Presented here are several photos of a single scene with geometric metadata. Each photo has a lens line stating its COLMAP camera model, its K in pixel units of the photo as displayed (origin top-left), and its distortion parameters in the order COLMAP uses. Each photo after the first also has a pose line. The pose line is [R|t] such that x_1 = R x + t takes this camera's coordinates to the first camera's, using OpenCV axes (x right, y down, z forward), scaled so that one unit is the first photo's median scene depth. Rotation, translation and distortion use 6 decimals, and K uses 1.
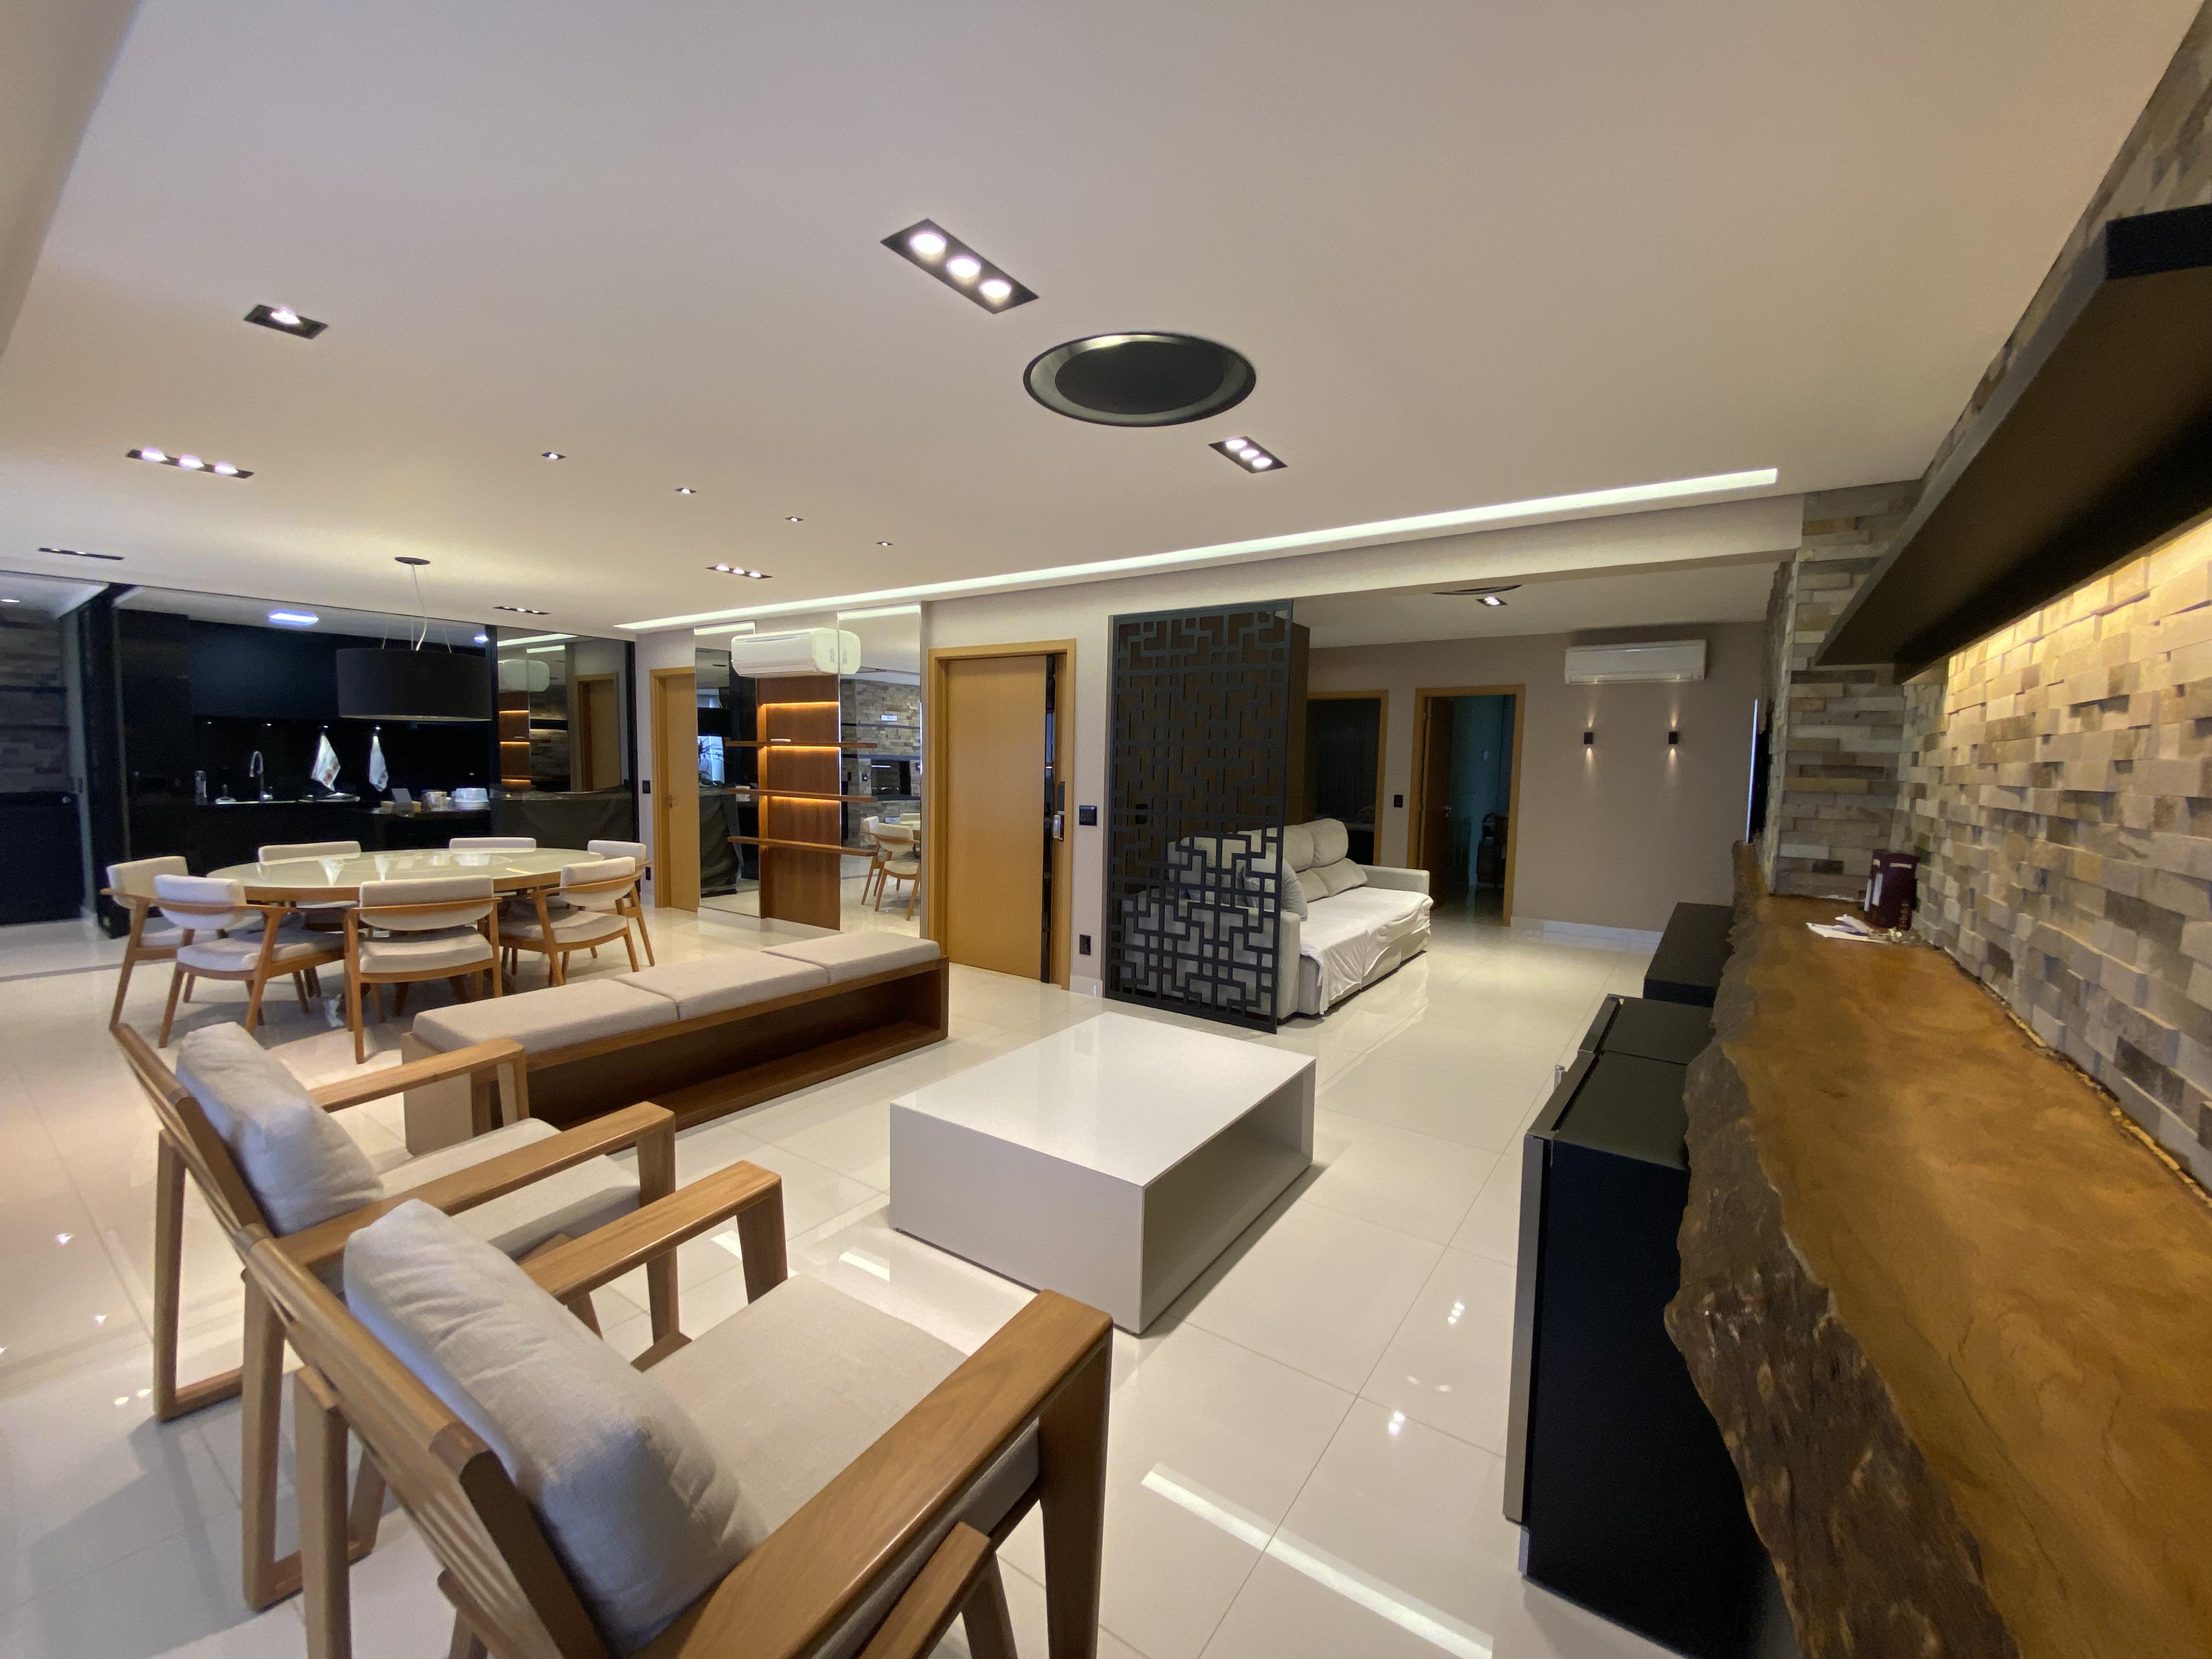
lens RADIAL K [[900.8, 0, 1117.2], [0, 900.8, 822.3], [0, 0, 1]] dist [-0.025760, -0.000574]
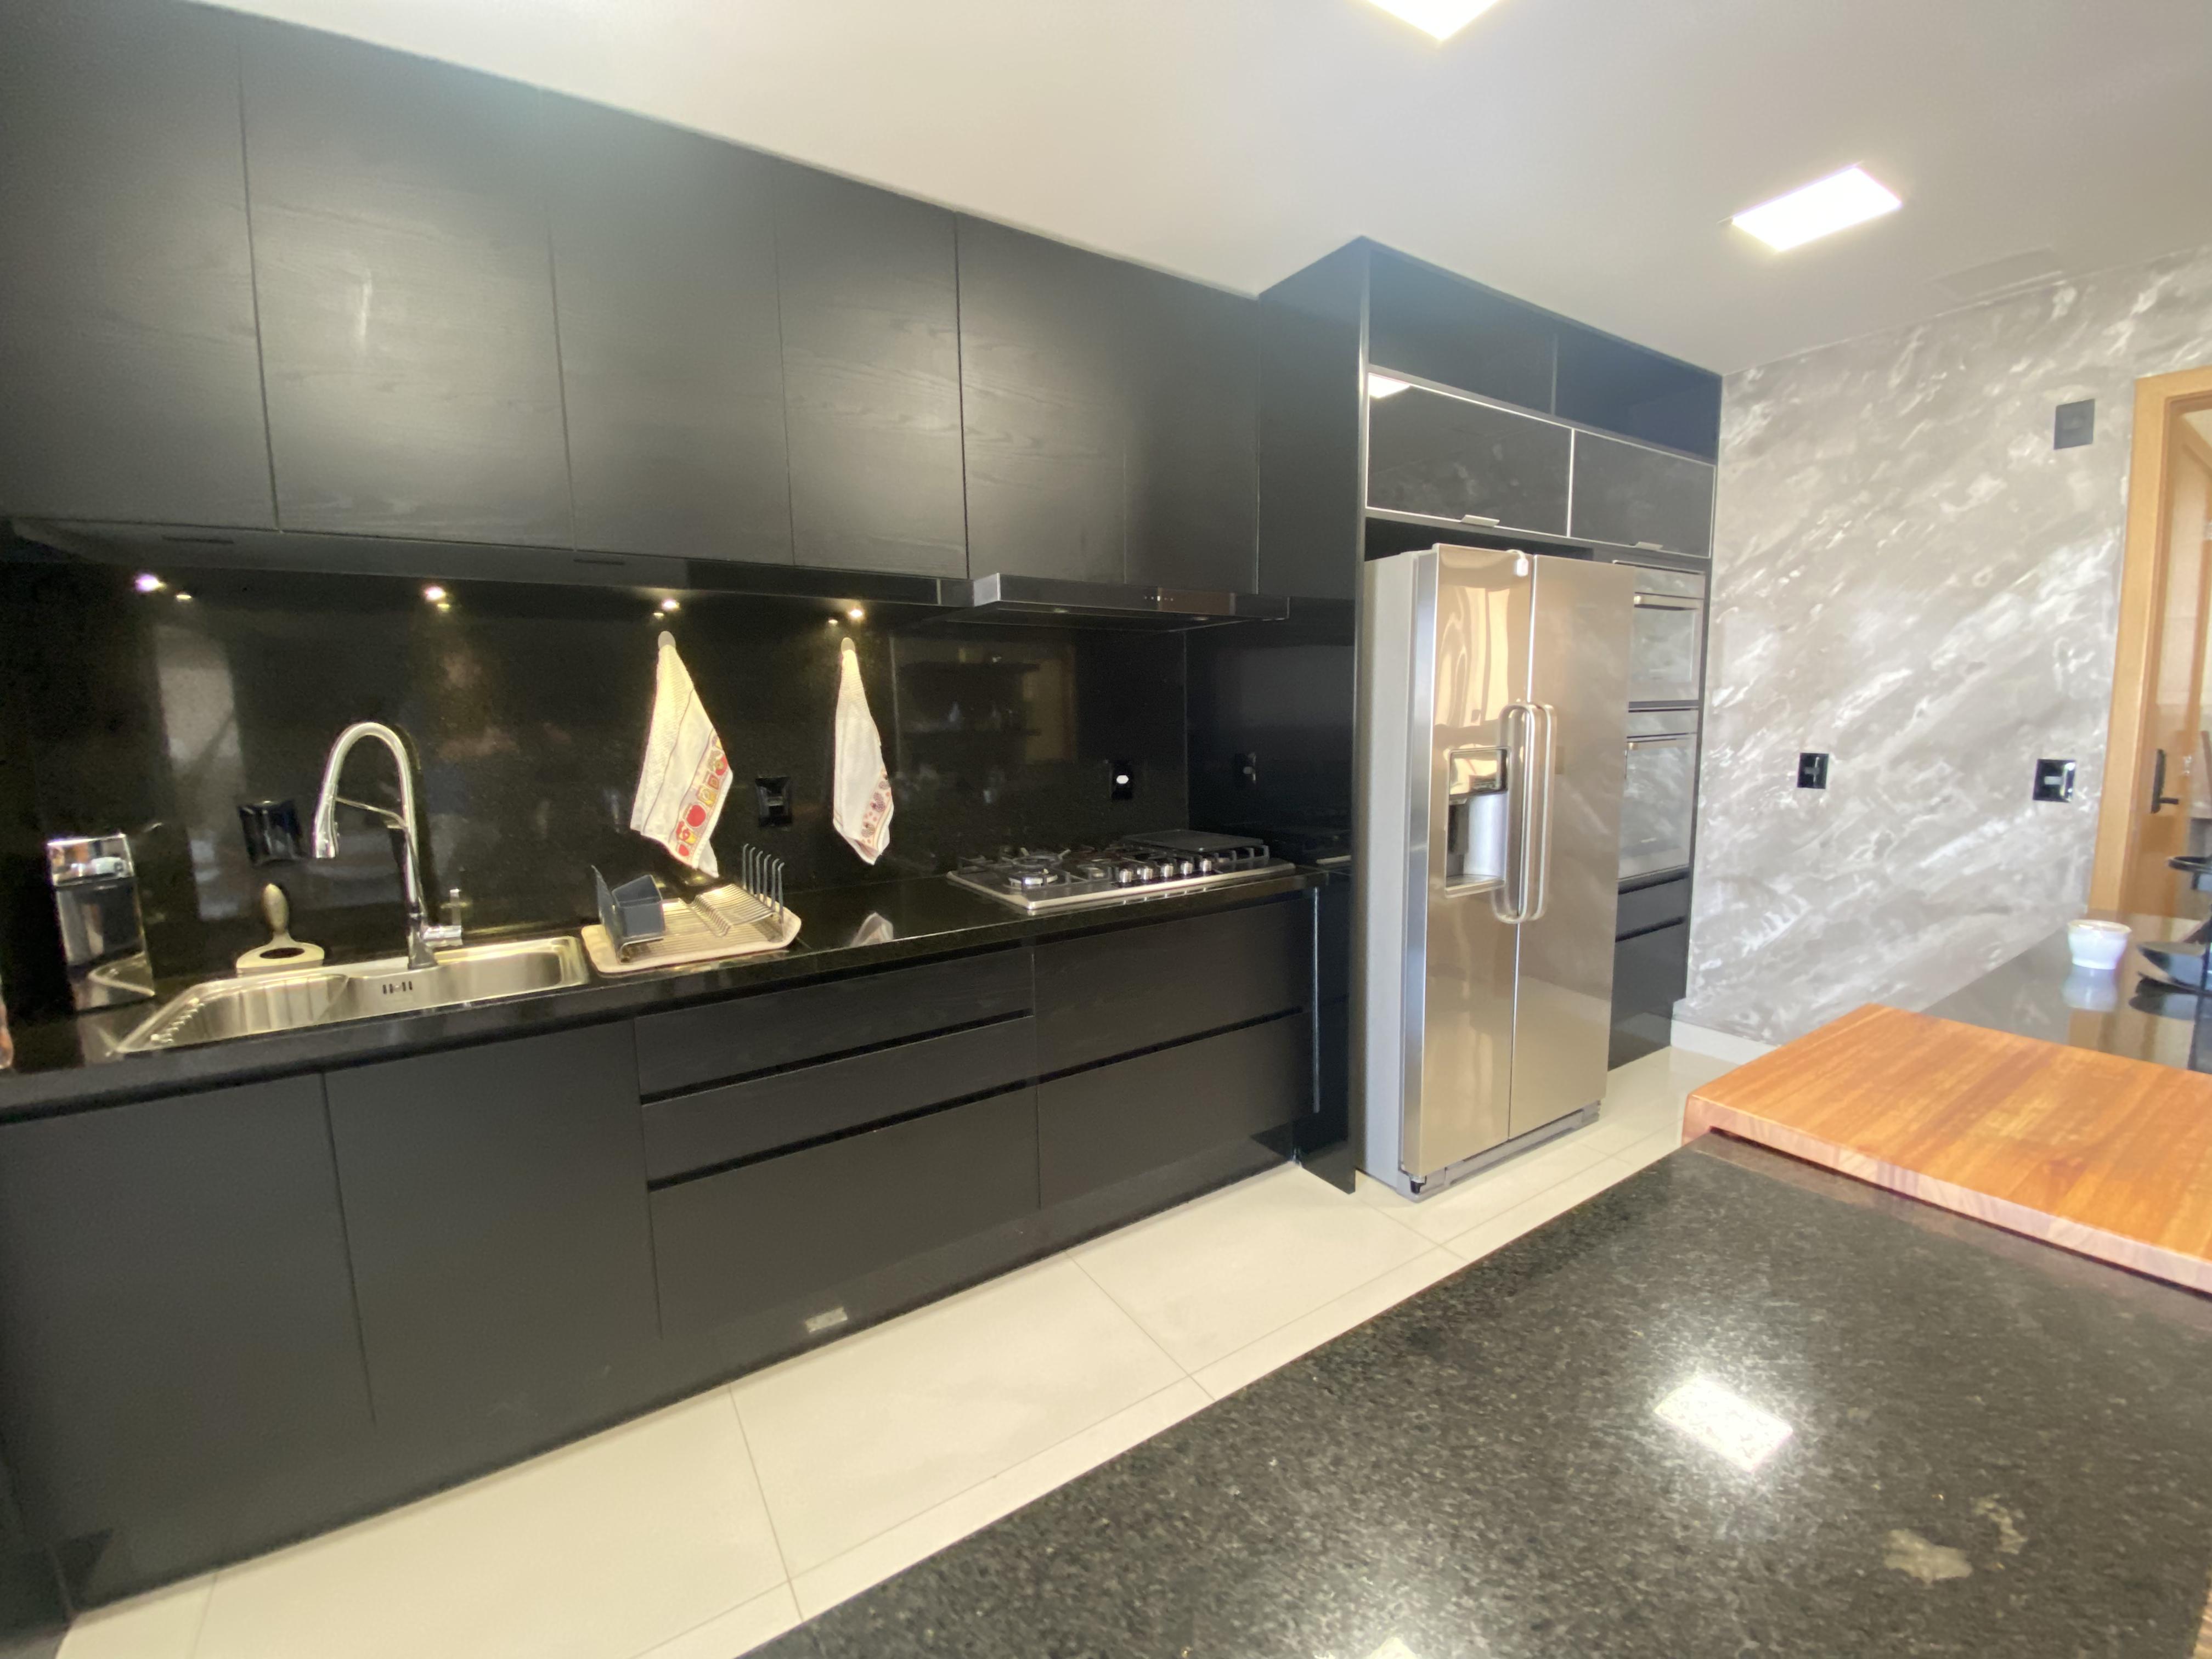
lens RADIAL K [[900.8, 0, 1098.9], [0, 900.8, 824.2], [0, 0, 1]] dist [-0.025760, -0.000574]
pose [[0.917586, 0.005413, -0.397501, -0.855566], [0.012180, 0.999055, 0.041723, -0.073739], [0.397351, -0.043126, 0.916653, 1.008522]]
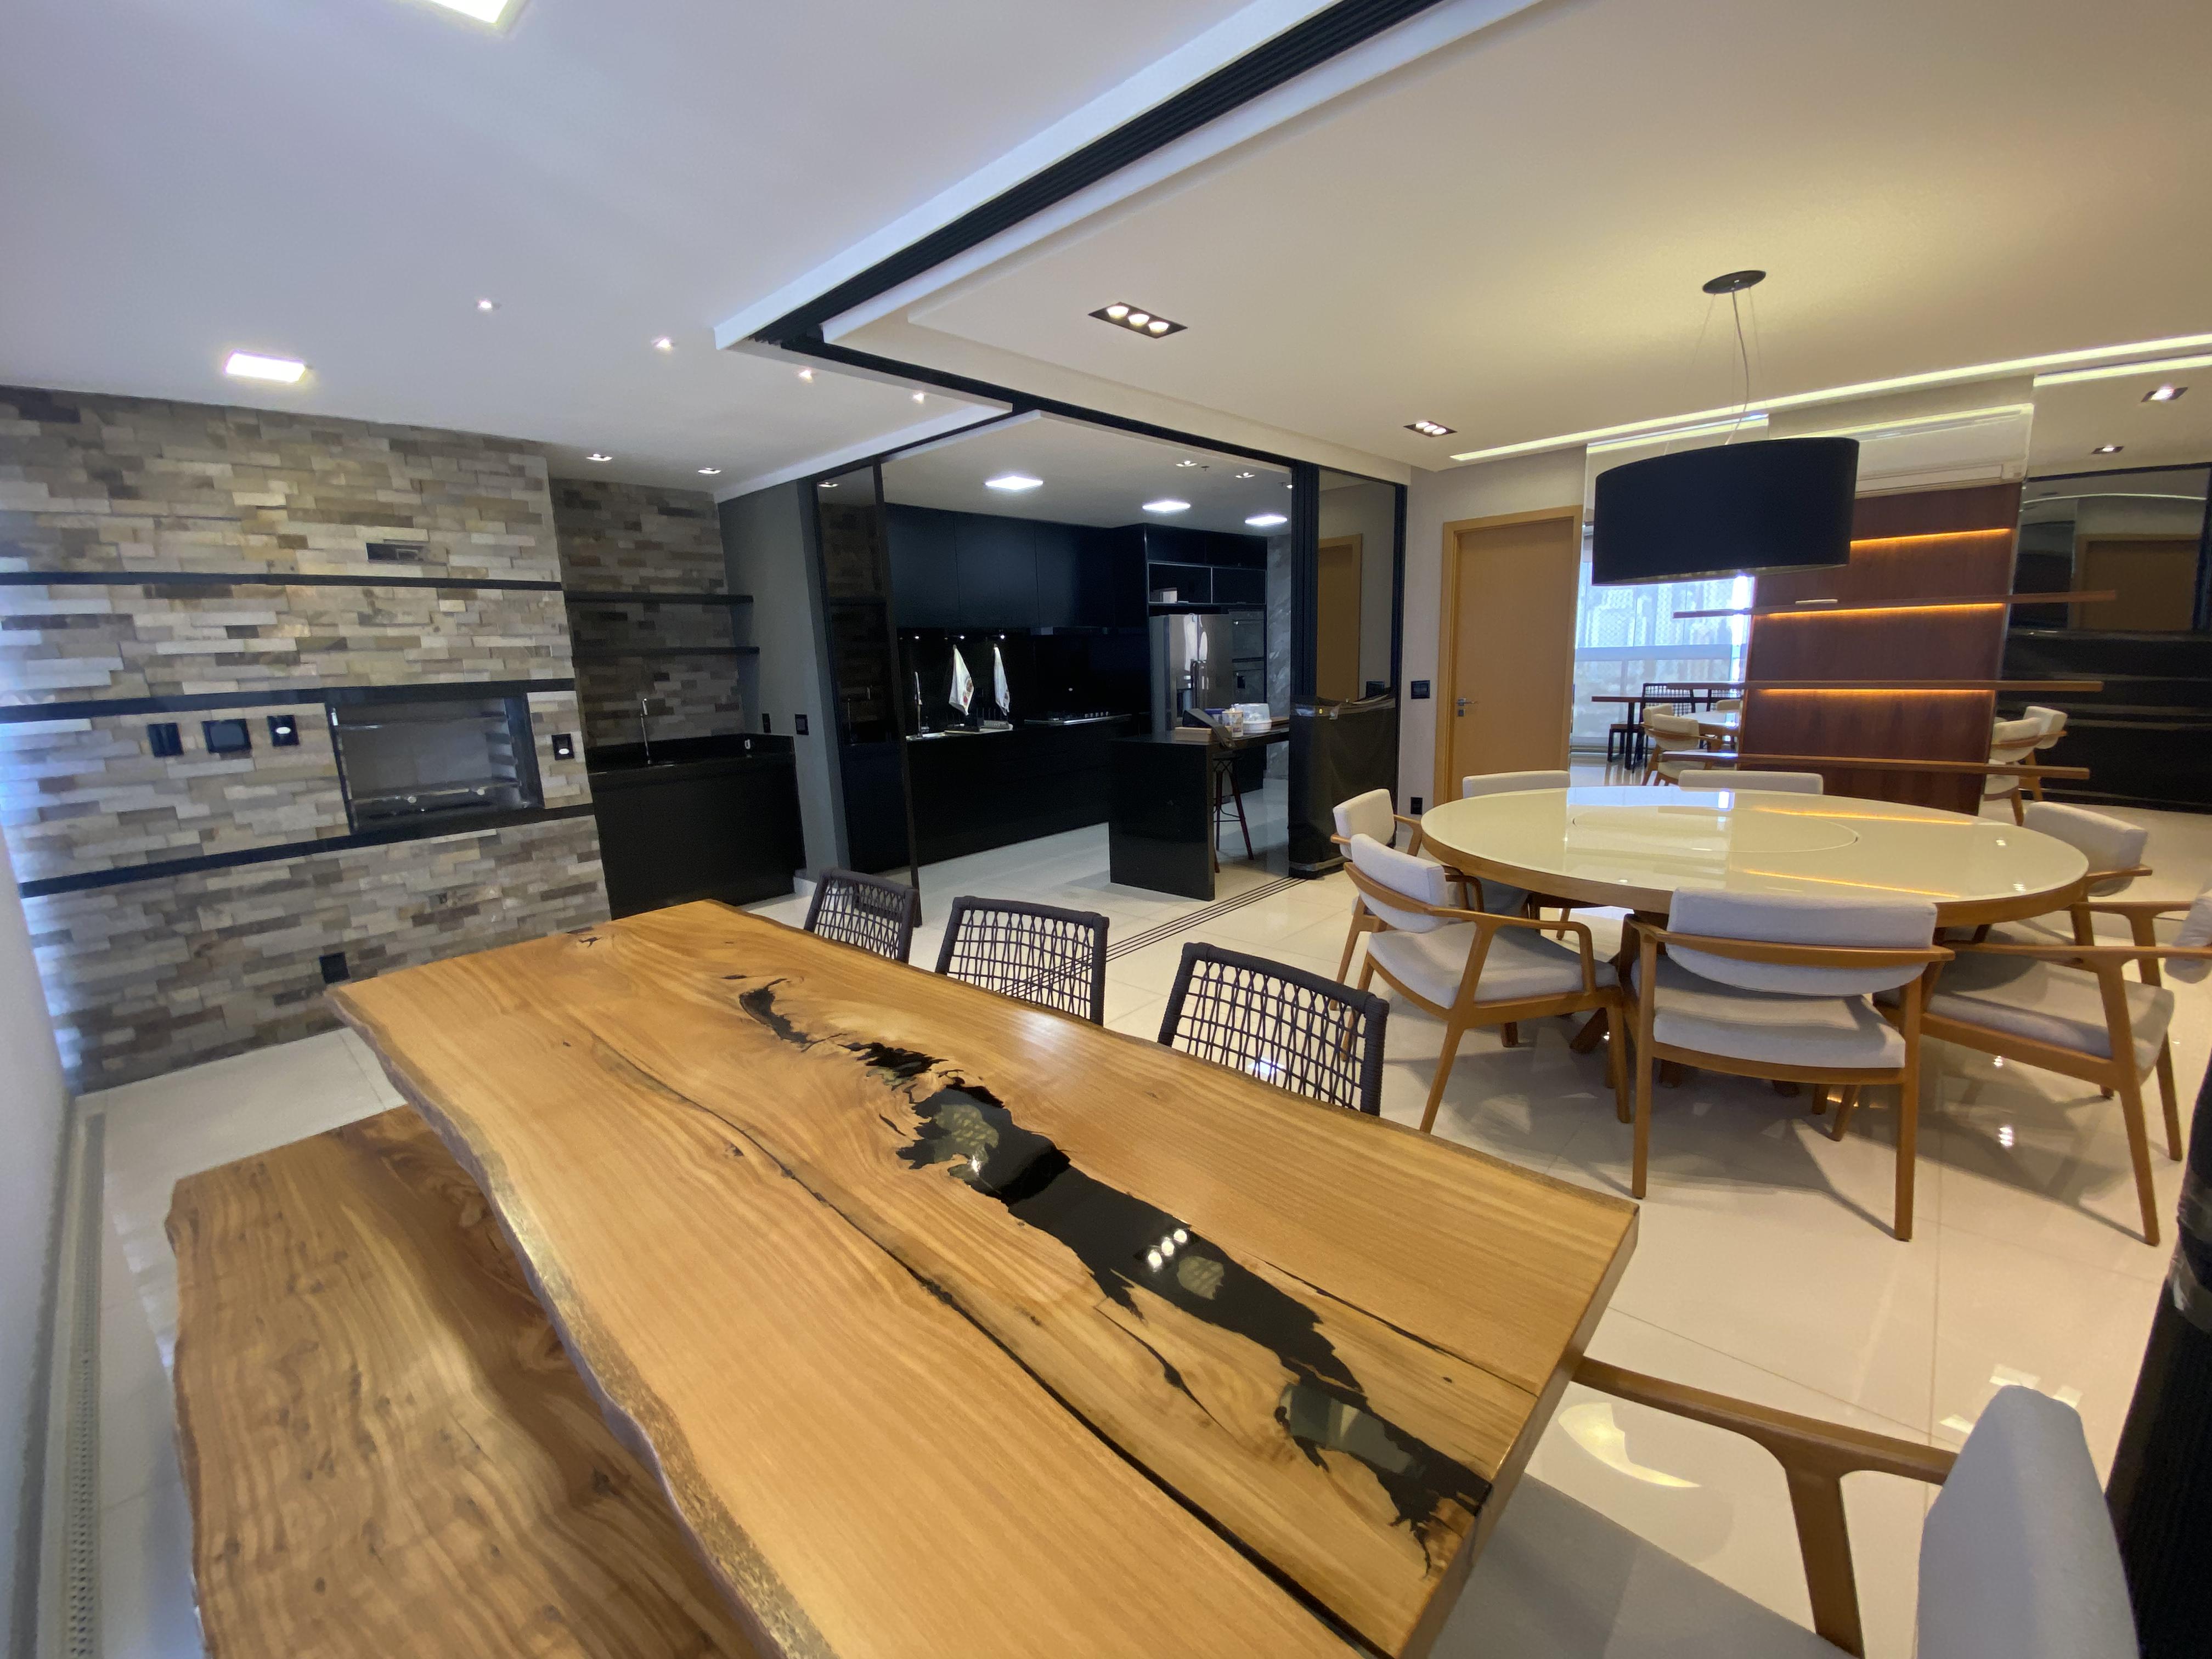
lens RADIAL K [[900.8, 0, 1098.6], [0, 900.8, 836.9], [0, 0, 1]] dist [-0.025760, -0.000574]
pose [[0.984760, -0.028785, -0.171517, -0.776268], [0.048872, 0.992270, 0.114069, -0.020052], [0.166908, -0.120714, 0.978555, 0.260129]]
